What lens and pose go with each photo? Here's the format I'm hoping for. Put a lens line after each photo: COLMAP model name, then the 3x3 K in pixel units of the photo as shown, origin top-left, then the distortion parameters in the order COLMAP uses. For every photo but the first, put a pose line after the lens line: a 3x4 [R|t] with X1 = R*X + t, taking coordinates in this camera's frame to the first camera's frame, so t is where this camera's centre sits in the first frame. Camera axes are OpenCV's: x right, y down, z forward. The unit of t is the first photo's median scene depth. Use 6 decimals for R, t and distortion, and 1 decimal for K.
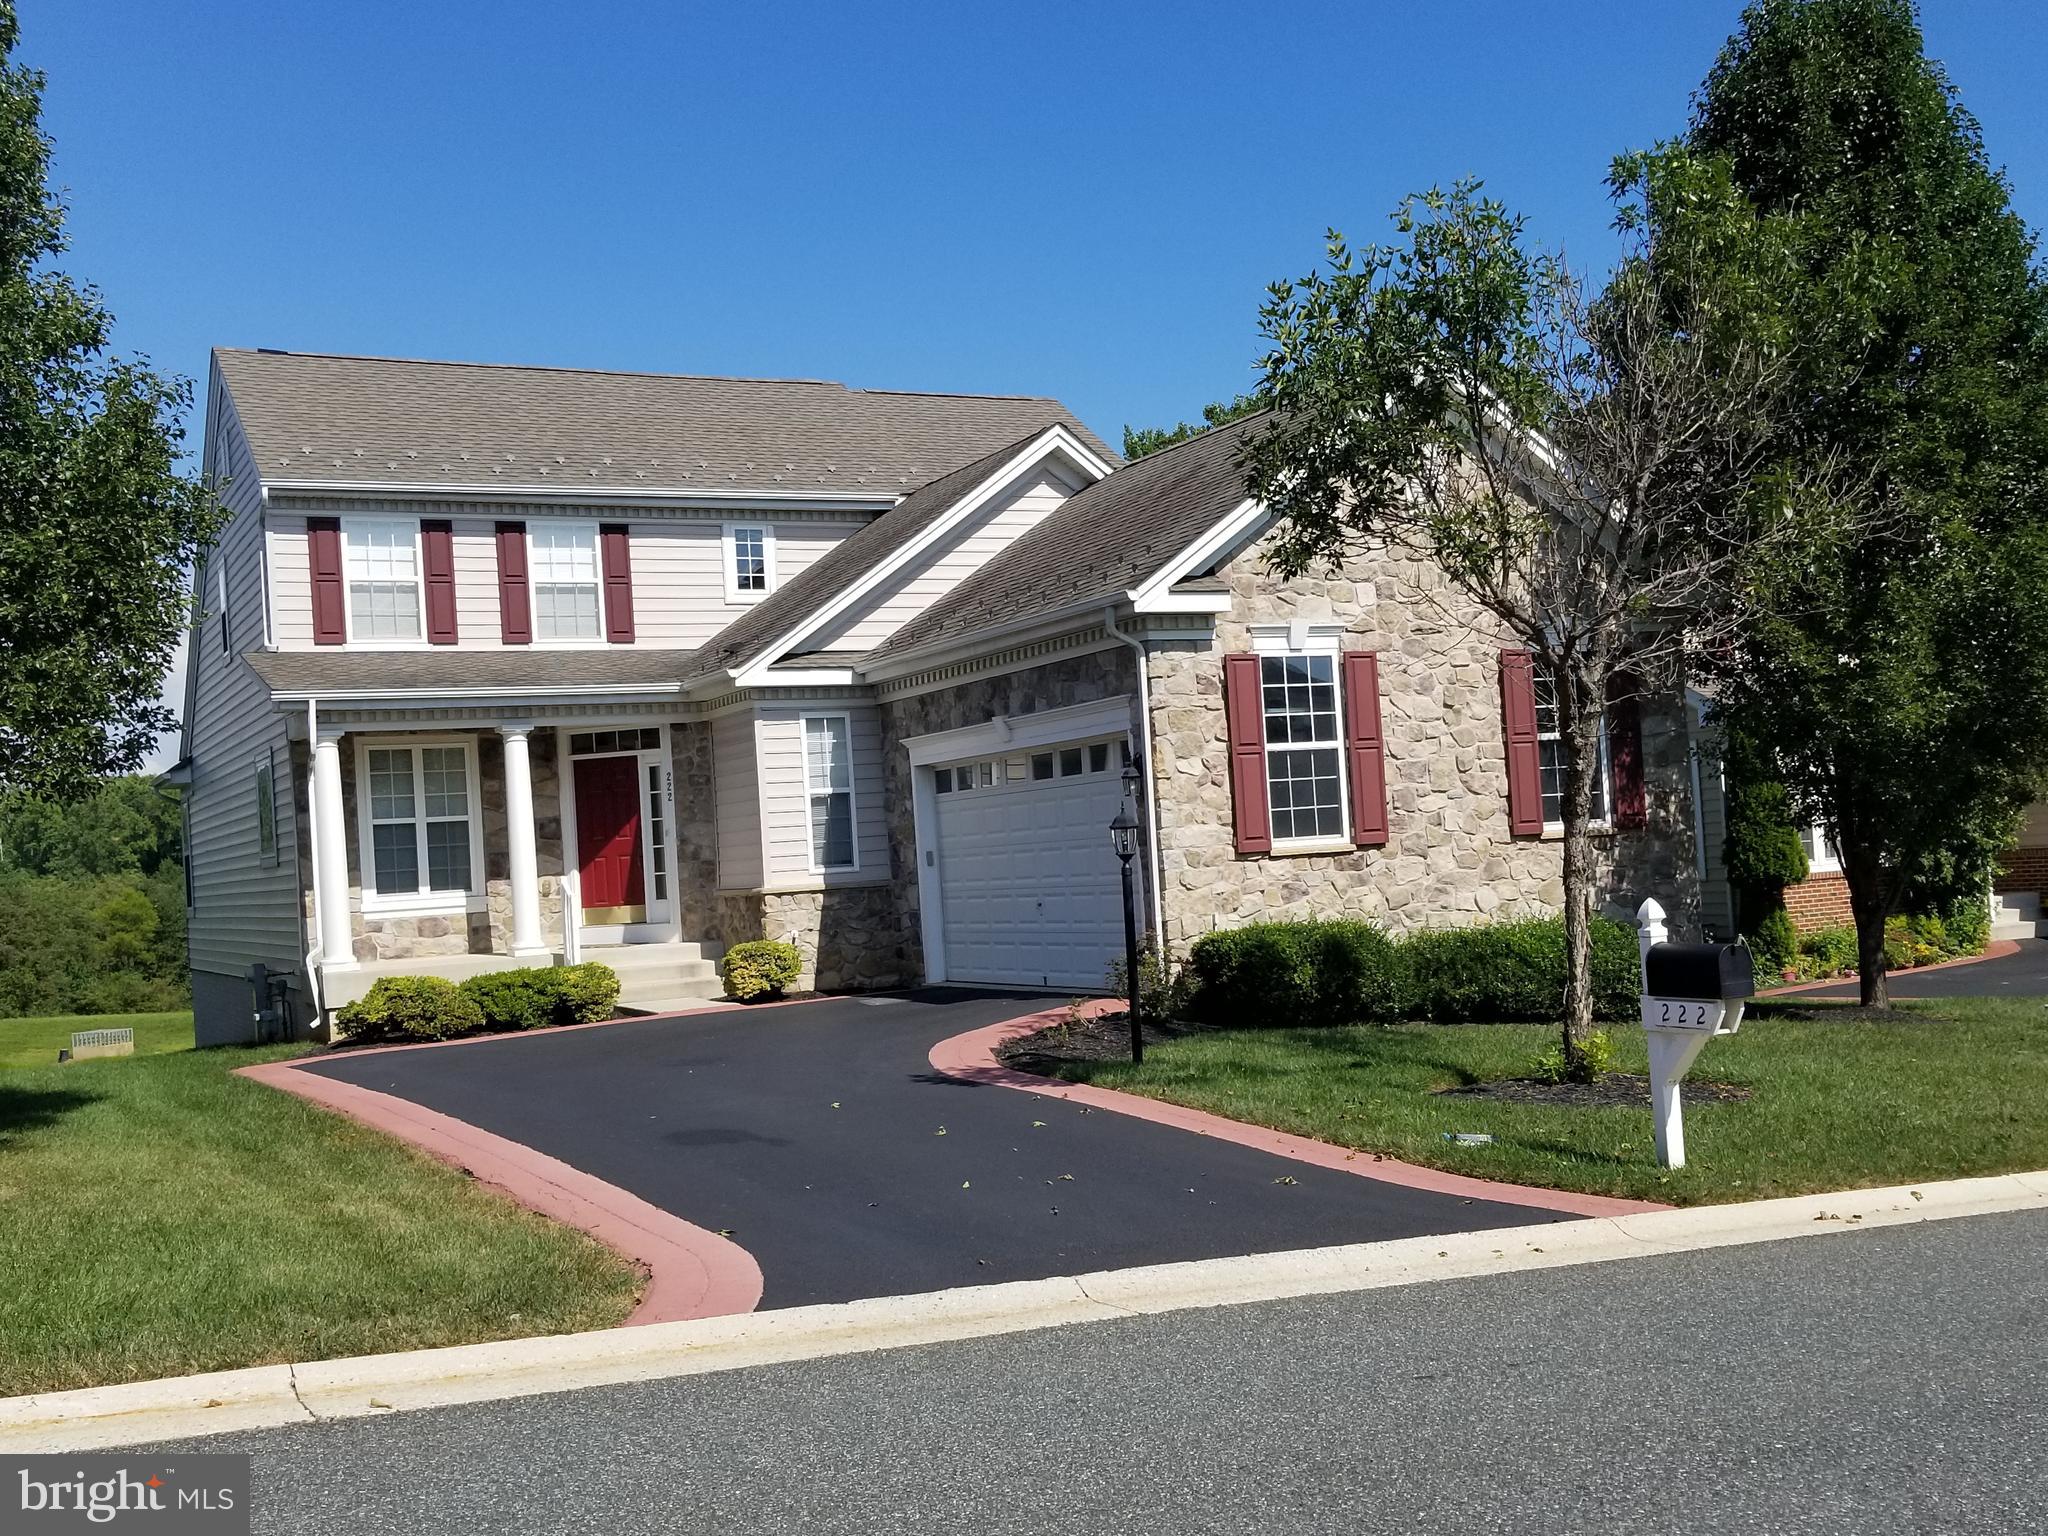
lens RADIAL K [[2215.5, 0, 1024.6], [0, 2215.5, 803.7], [0, 0, 1]] dist [0.131806, -0.267233]
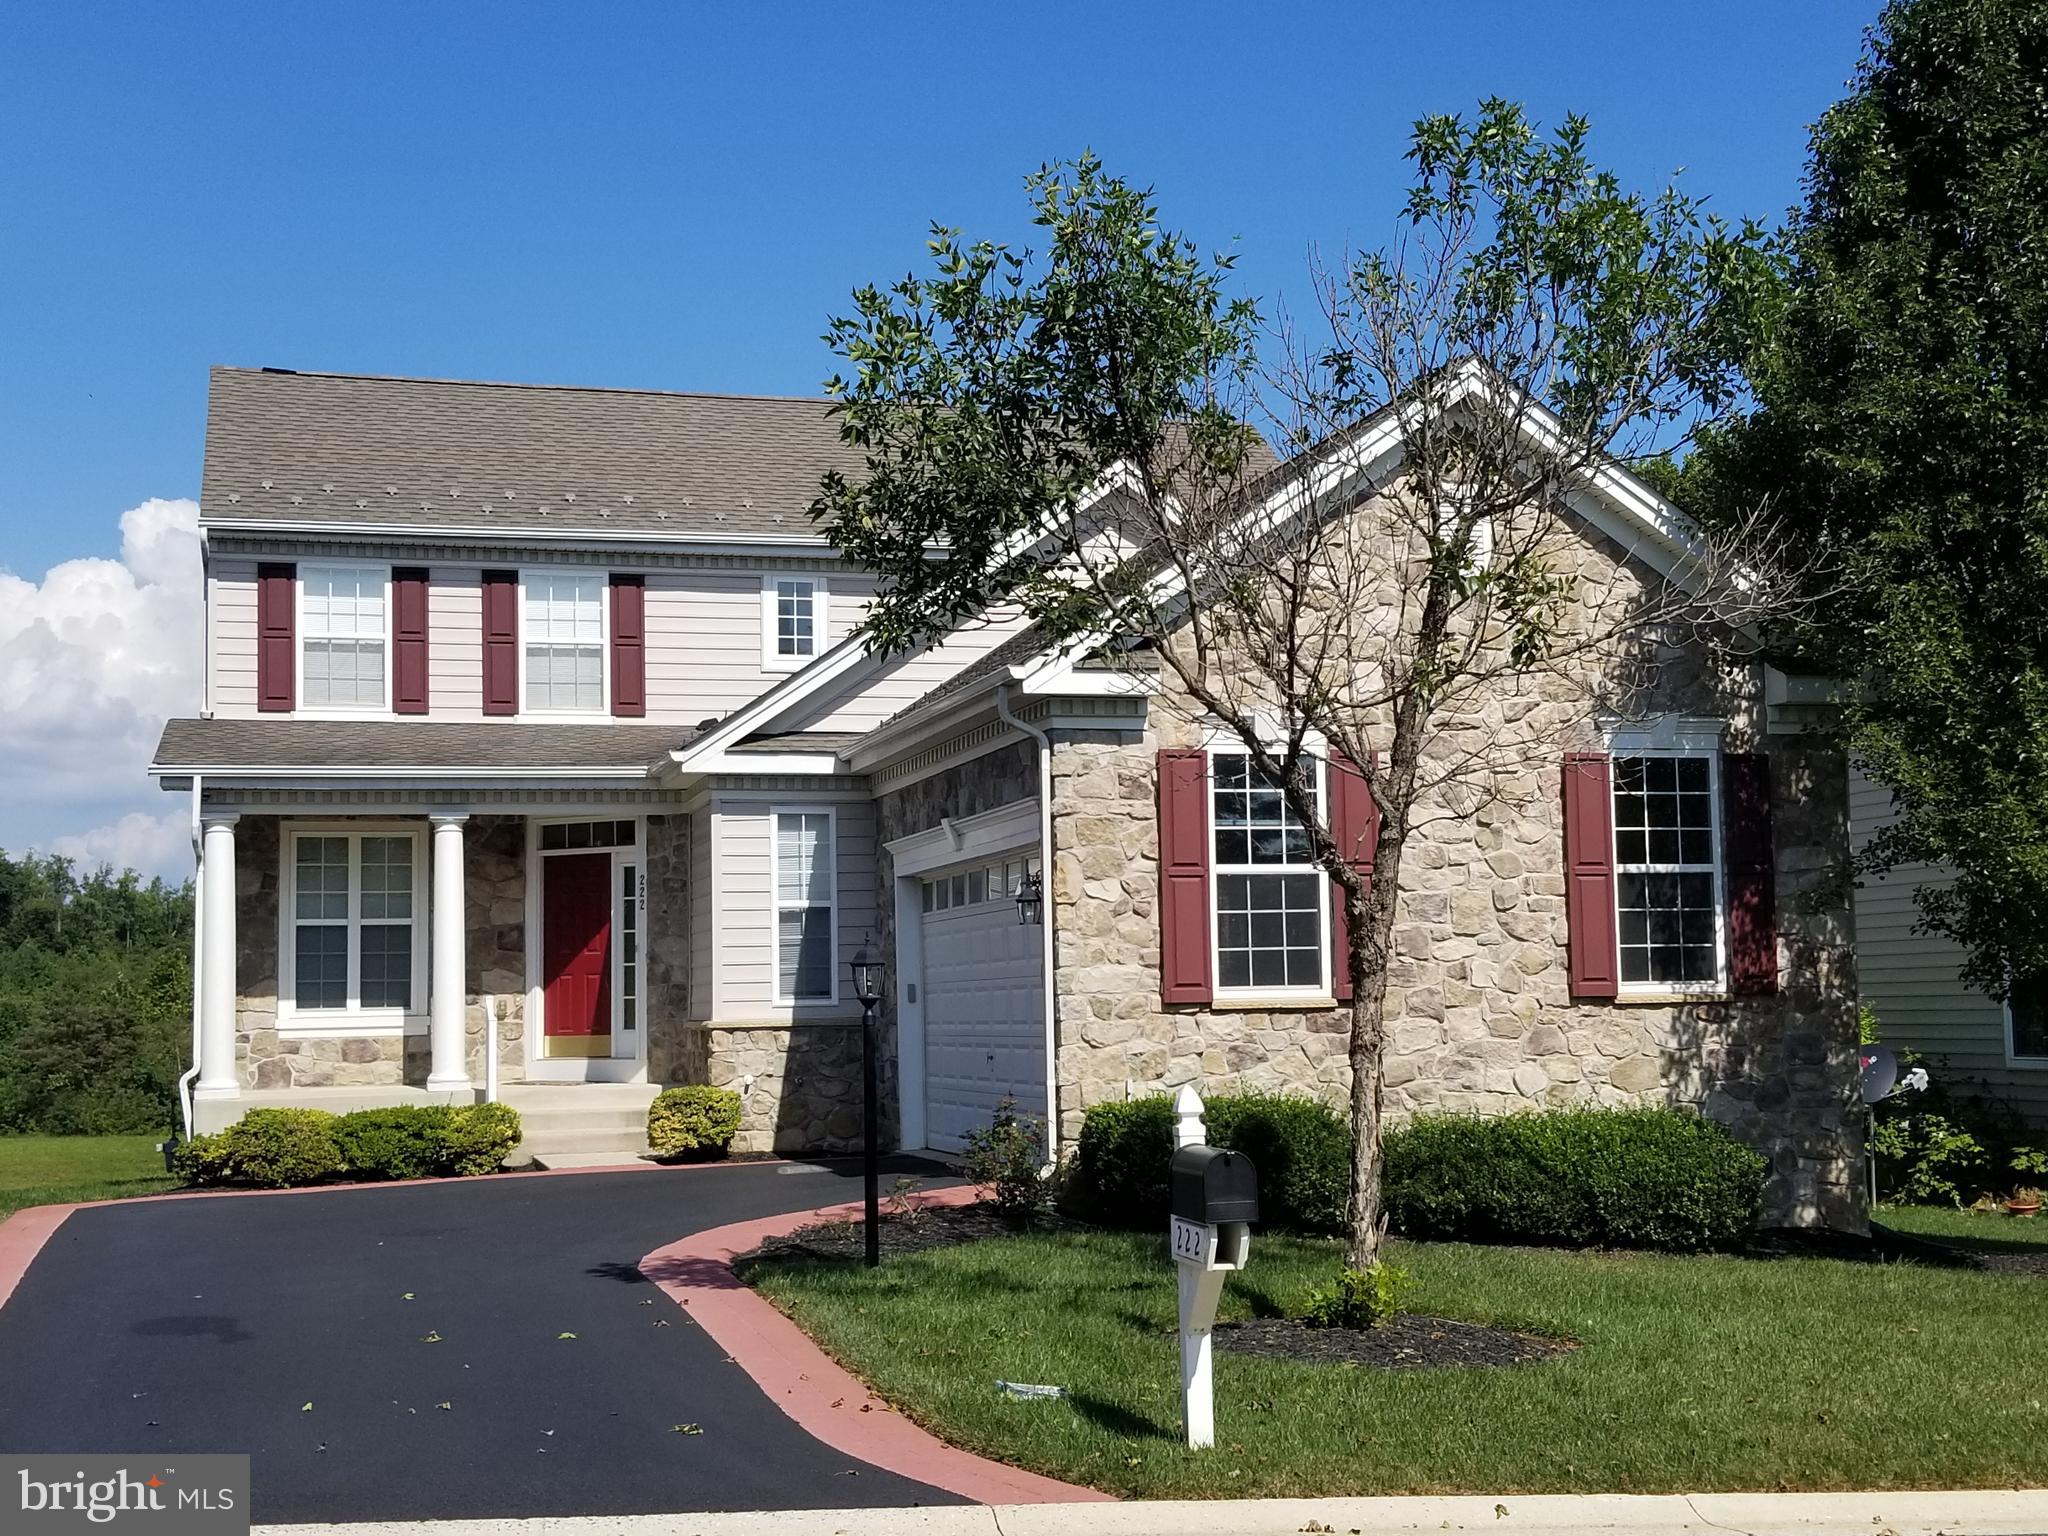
lens RADIAL K [[2756.5, 0, 1024.0], [0, 2756.5, 768.0], [0, 0, 1]] dist [0.103989, -0.015184]
pose [[0.978518, 0.026899, -0.204398, 0.195784], [-0.037998, 0.997997, -0.050573, -0.007573], [0.202629, 0.057253, 0.977581, 0.028875]]
